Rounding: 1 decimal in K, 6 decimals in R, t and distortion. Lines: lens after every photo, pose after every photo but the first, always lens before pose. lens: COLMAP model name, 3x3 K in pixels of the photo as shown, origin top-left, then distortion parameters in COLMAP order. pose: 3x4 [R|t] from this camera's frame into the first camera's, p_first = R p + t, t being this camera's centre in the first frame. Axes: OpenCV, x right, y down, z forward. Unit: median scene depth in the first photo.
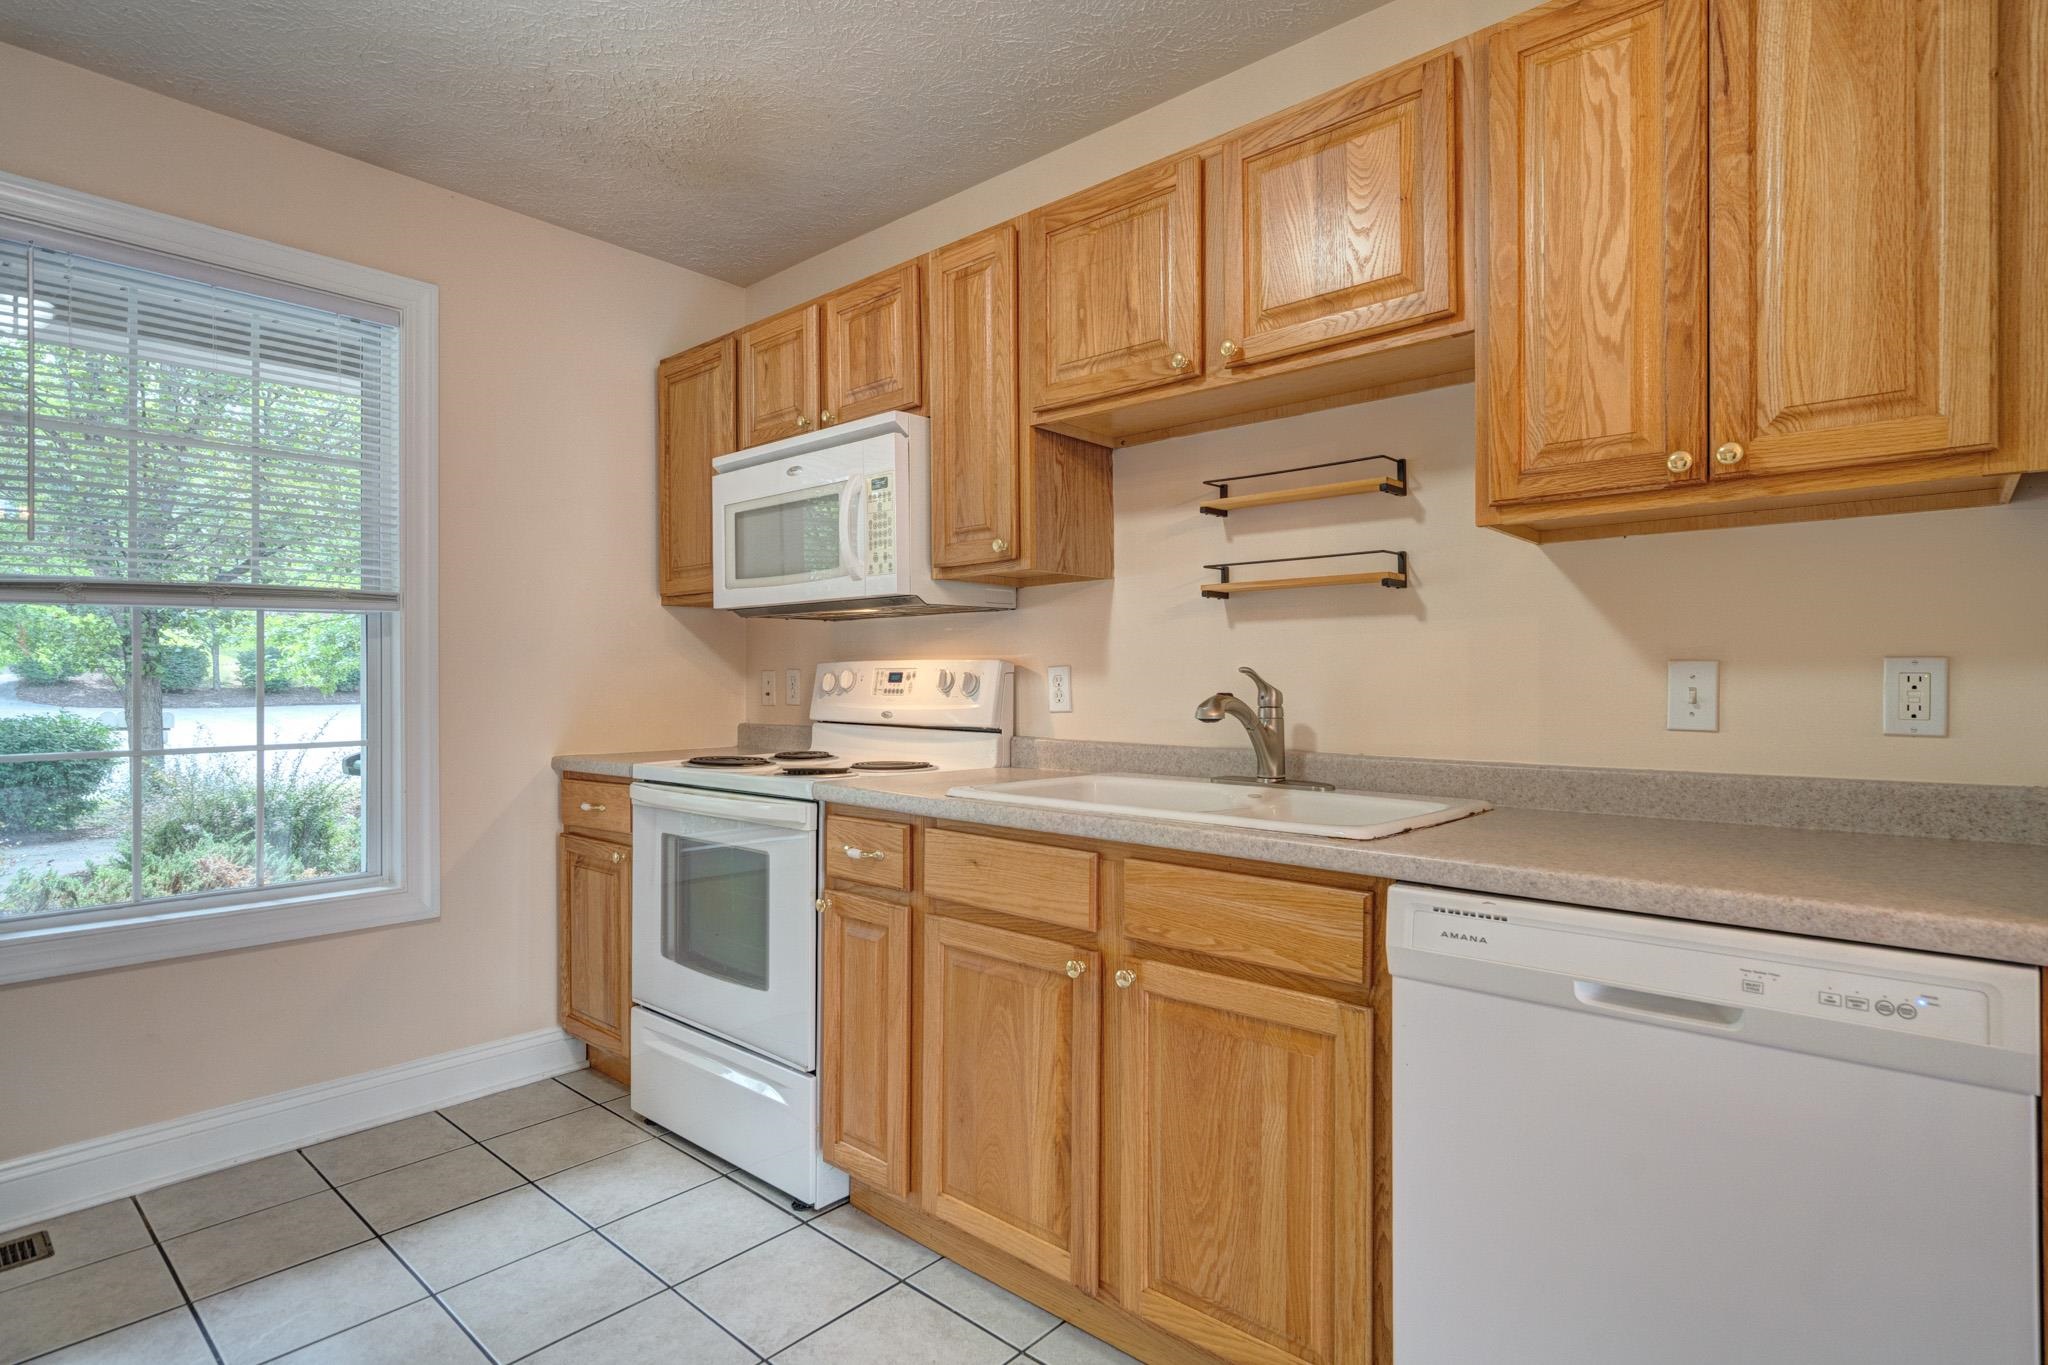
lens RADIAL K [[1041.4, 0, 1012.5], [0, 1041.4, 681.8], [0, 0, 1]] dist [0.004194, 0.002234]
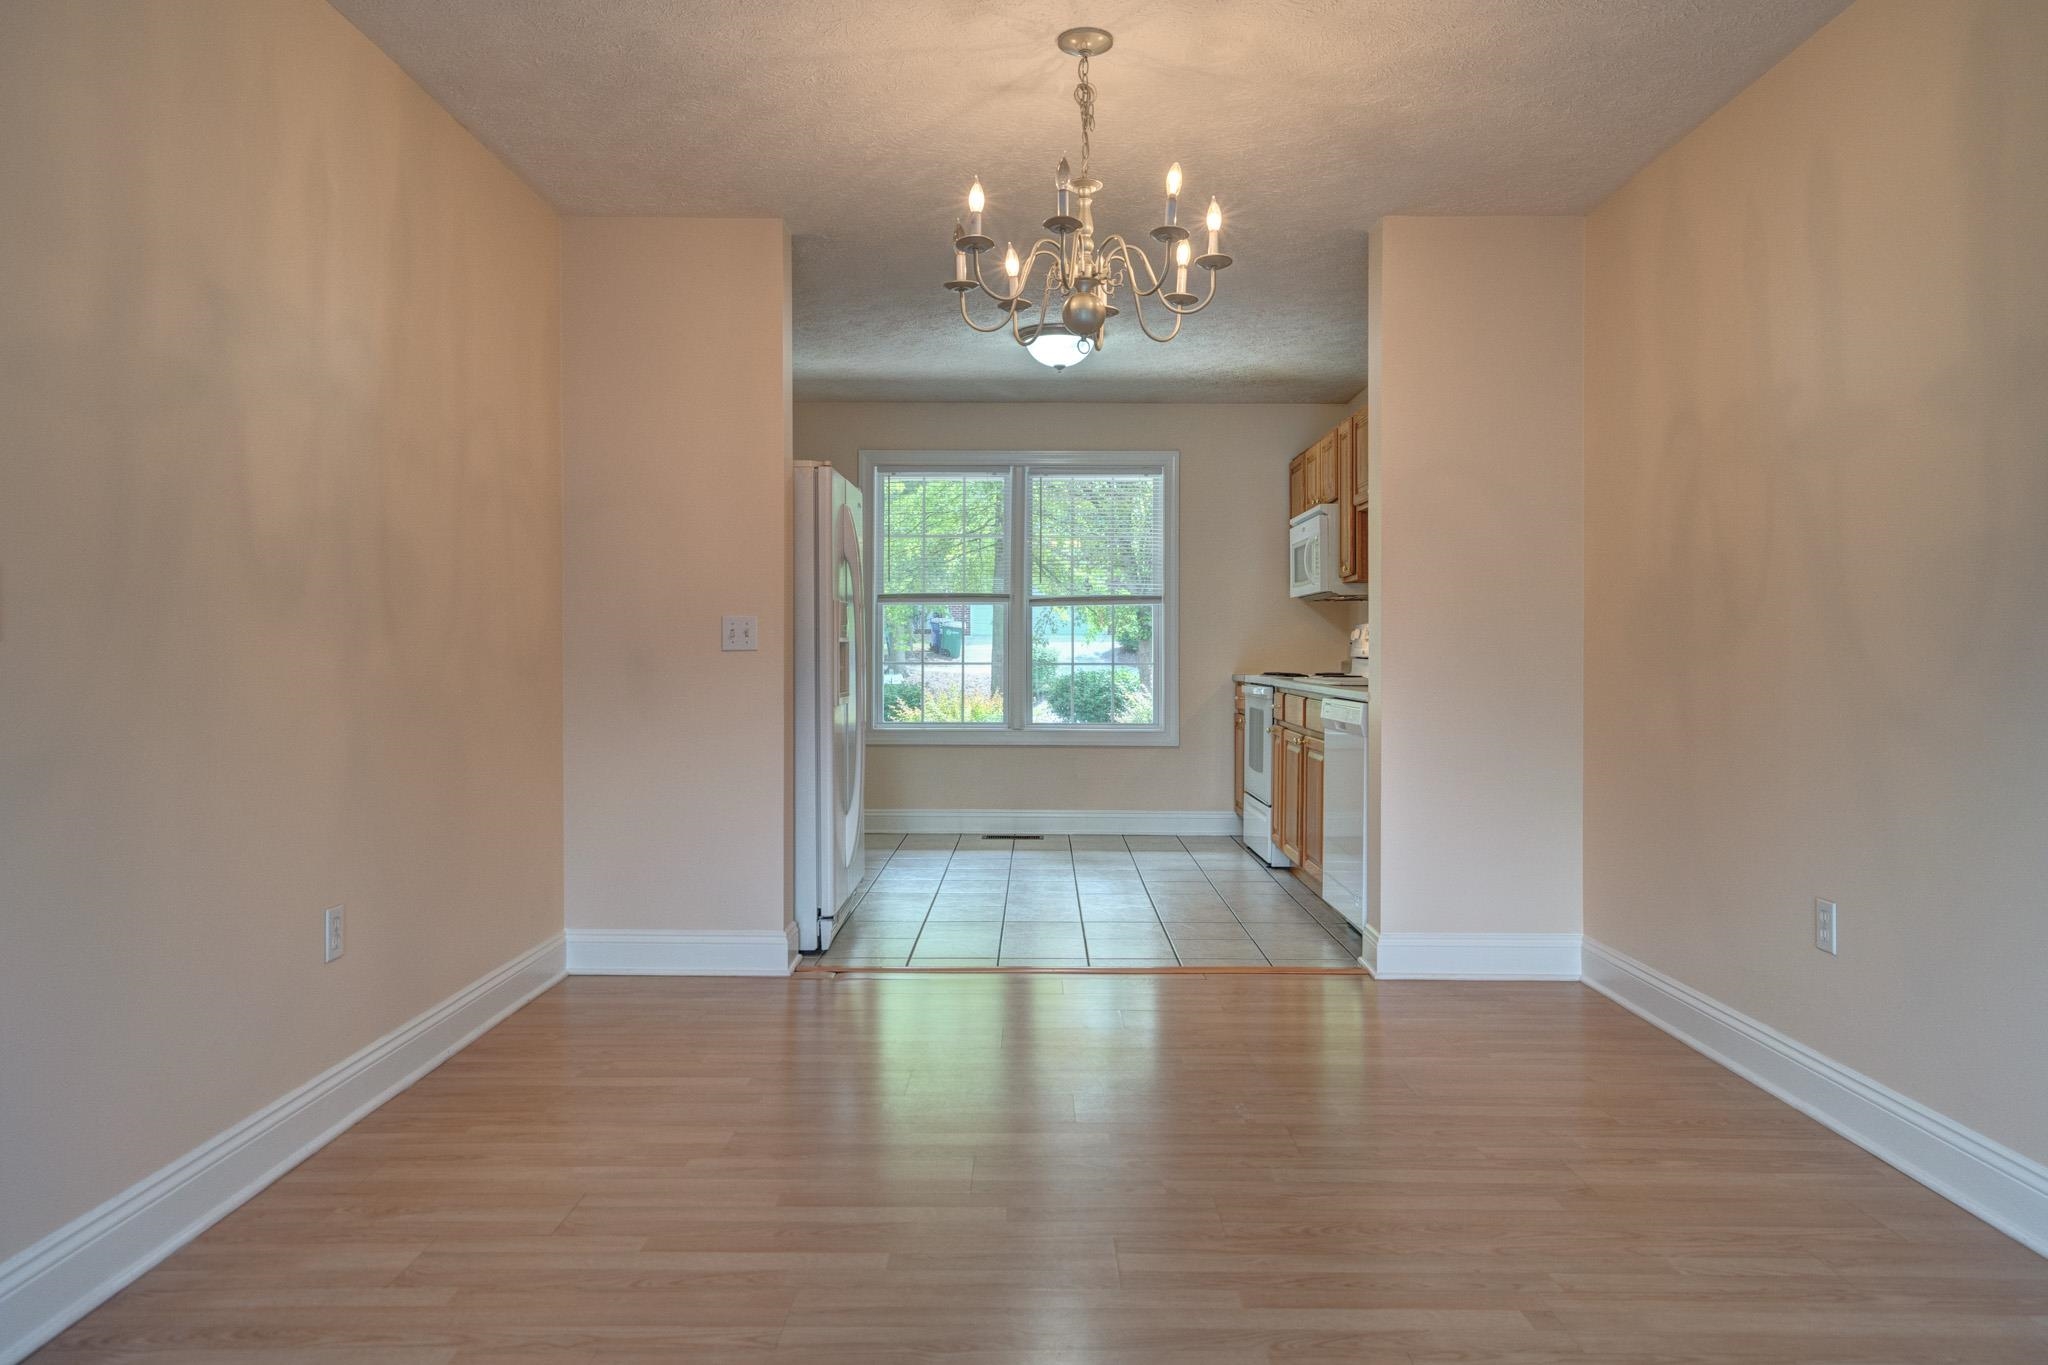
lens RADIAL K [[1328.8, 0, 1011.8], [0, 1328.8, 661.5], [0, 0, 1]] dist [0.009729, 0.002746]
pose [[0.657488, 0.007122, -0.753431, 1.603766], [-0.002133, 0.999969, 0.007592, 0.039794], [0.753462, -0.003384, 0.657483, -1.317910]]
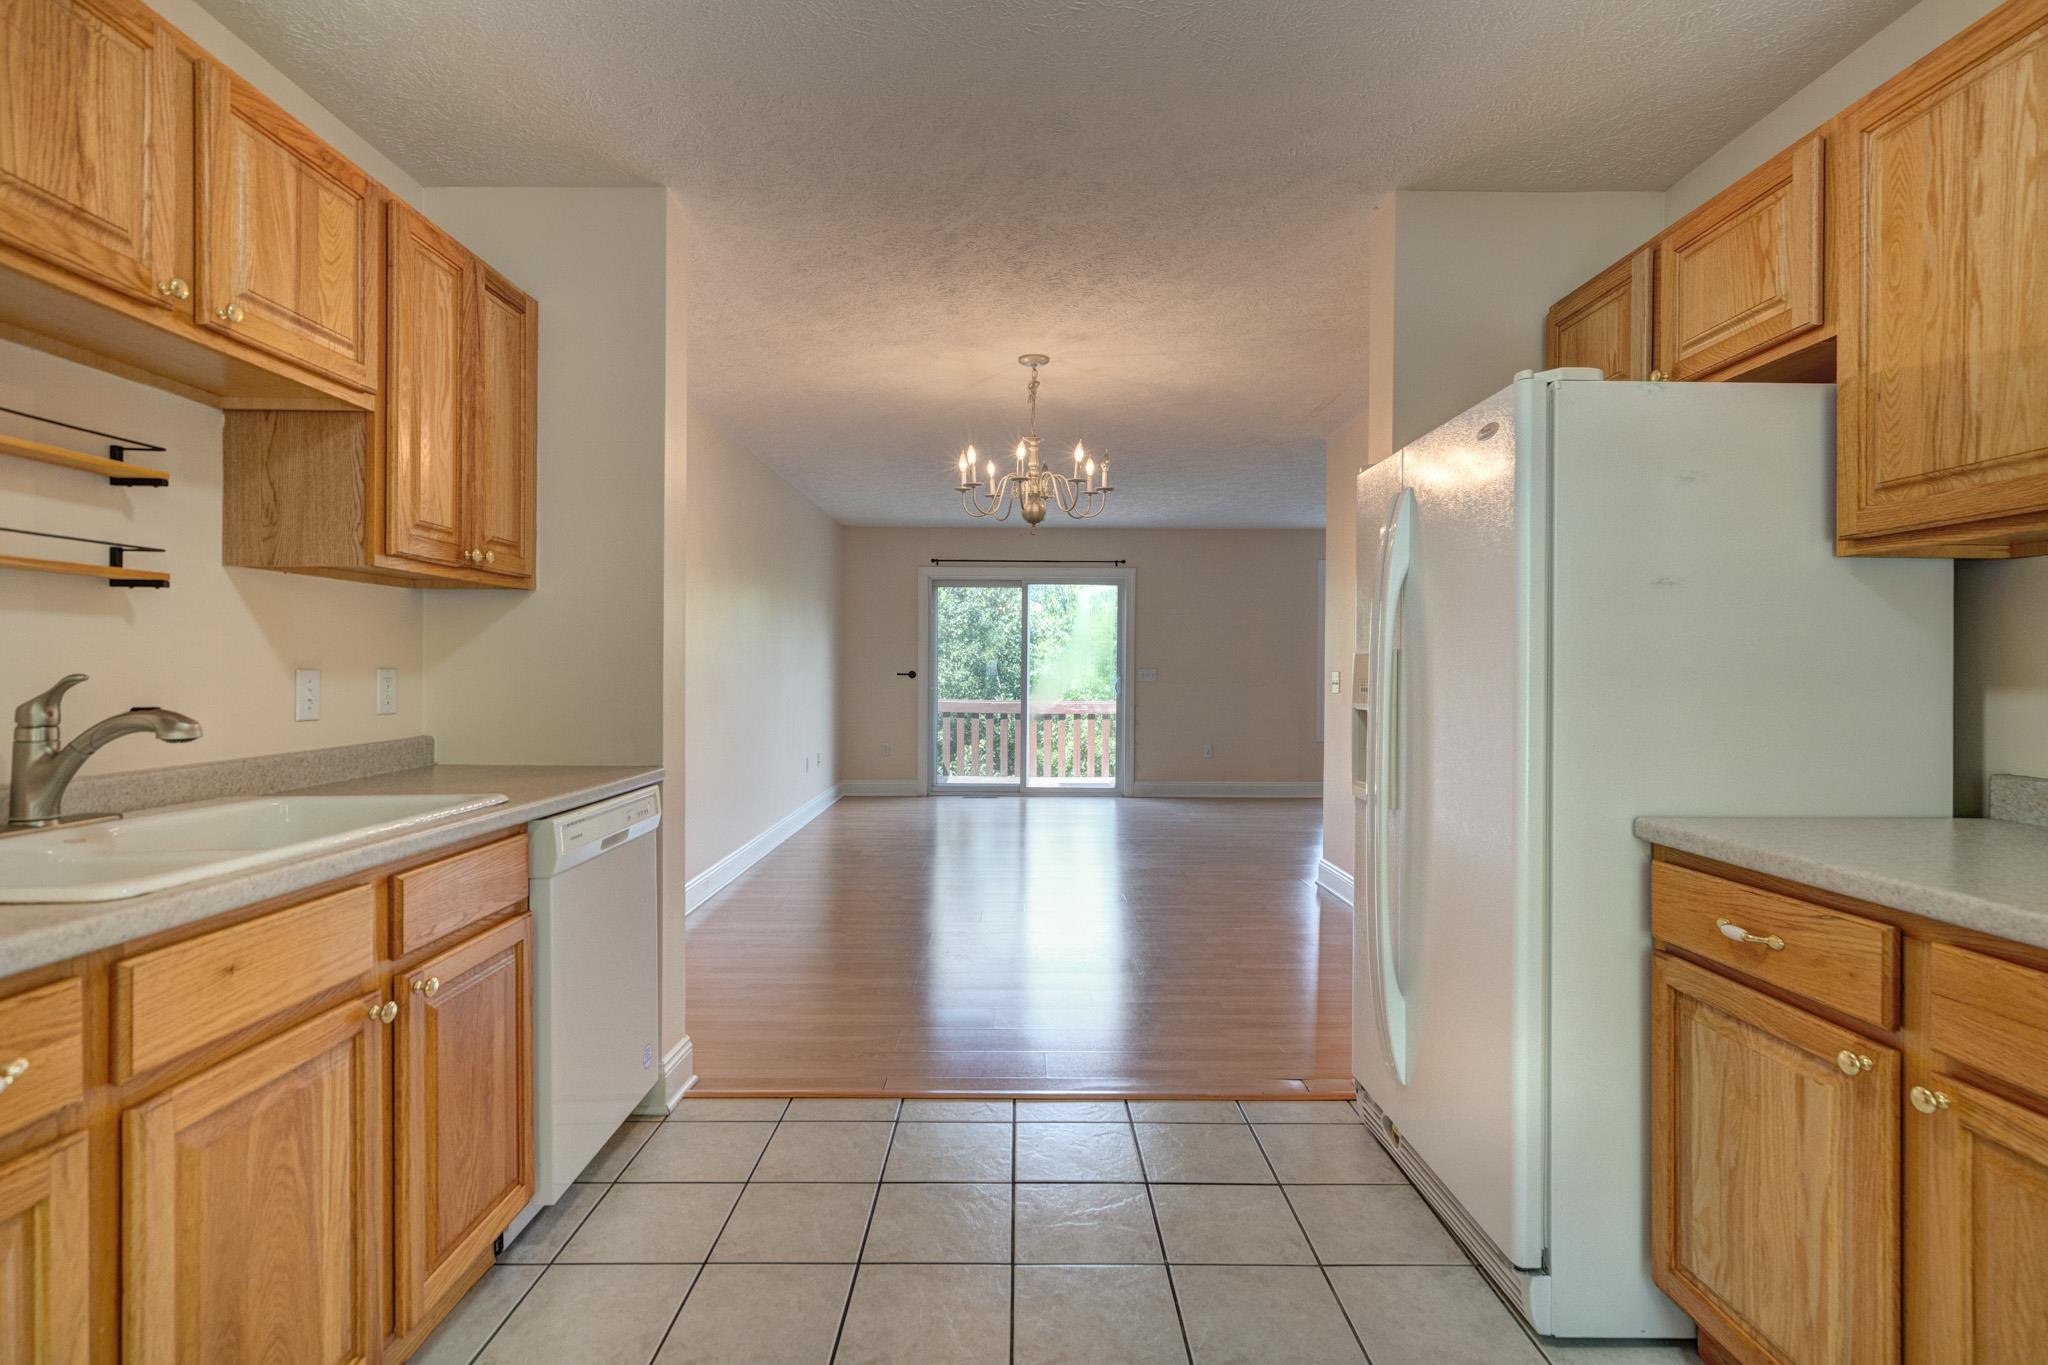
lens RADIAL K [[989.7, 0, 1067.0], [0, 989.7, 670.0], [0, 0, 1]] dist [-0.006516, 0.003773]
pose [[-0.707073, -0.003506, 0.707132, -0.733560], [-0.002859, 0.999994, 0.002099, -0.018625], [-0.707135, -0.000537, -0.707079, 0.908354]]
